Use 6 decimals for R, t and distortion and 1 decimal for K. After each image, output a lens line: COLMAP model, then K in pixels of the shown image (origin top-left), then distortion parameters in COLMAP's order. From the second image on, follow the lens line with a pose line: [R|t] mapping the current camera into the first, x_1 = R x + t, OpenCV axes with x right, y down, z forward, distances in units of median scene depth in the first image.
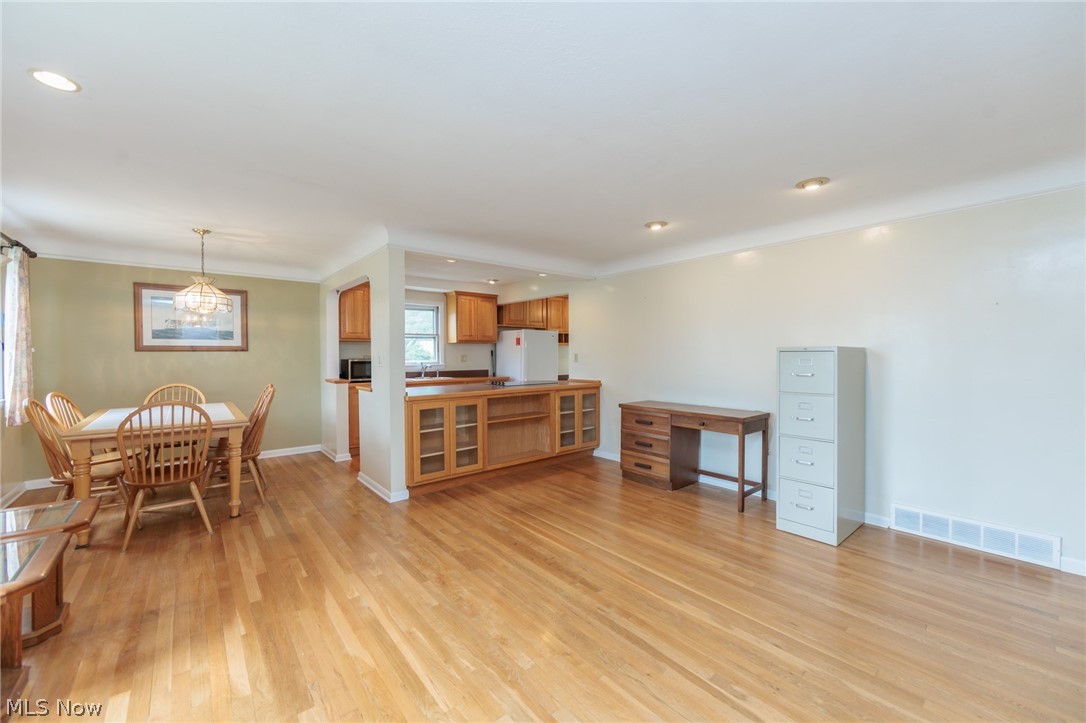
lens RADIAL K [[425.1, 0, 546.5], [0, 425.1, 361.7], [0, 0, 1]] dist [-0.000799, -0.000664]
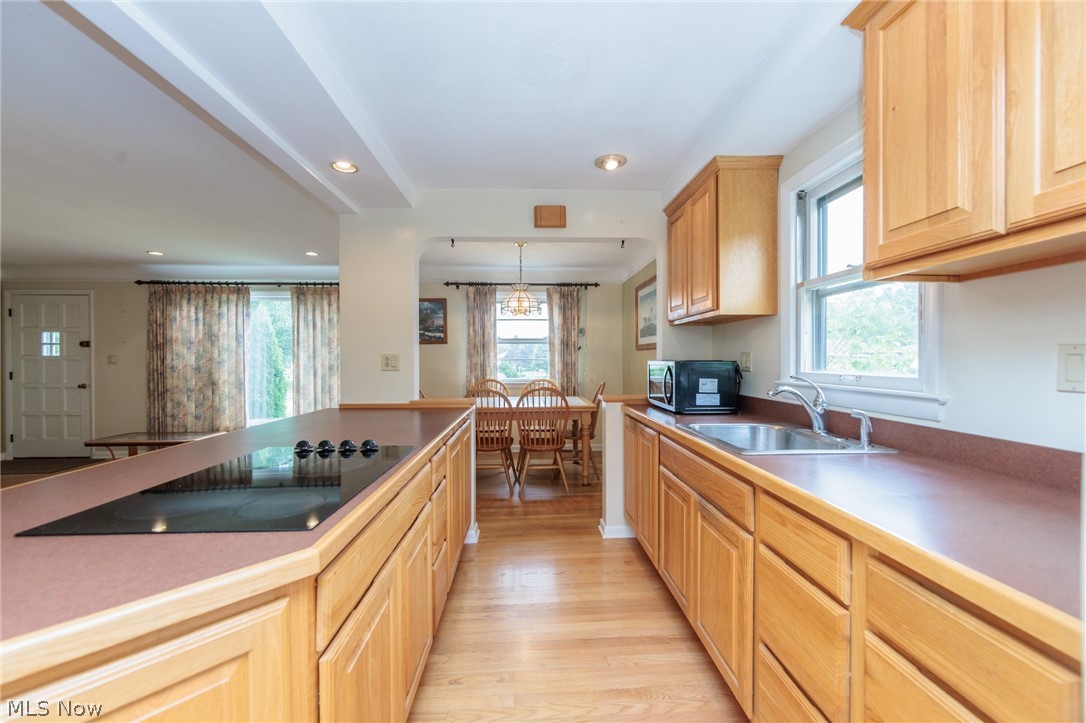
lens RADIAL K [[425.1, 0, 547.3], [0, 425.1, 359.3], [0, 0, 1]] dist [-0.000799, -0.000664]
pose [[-0.603118, 0.009947, -0.797590, 0.040768], [-0.006236, 0.999833, 0.017185, -0.019198], [0.797628, 0.015338, -0.602955, 1.493567]]
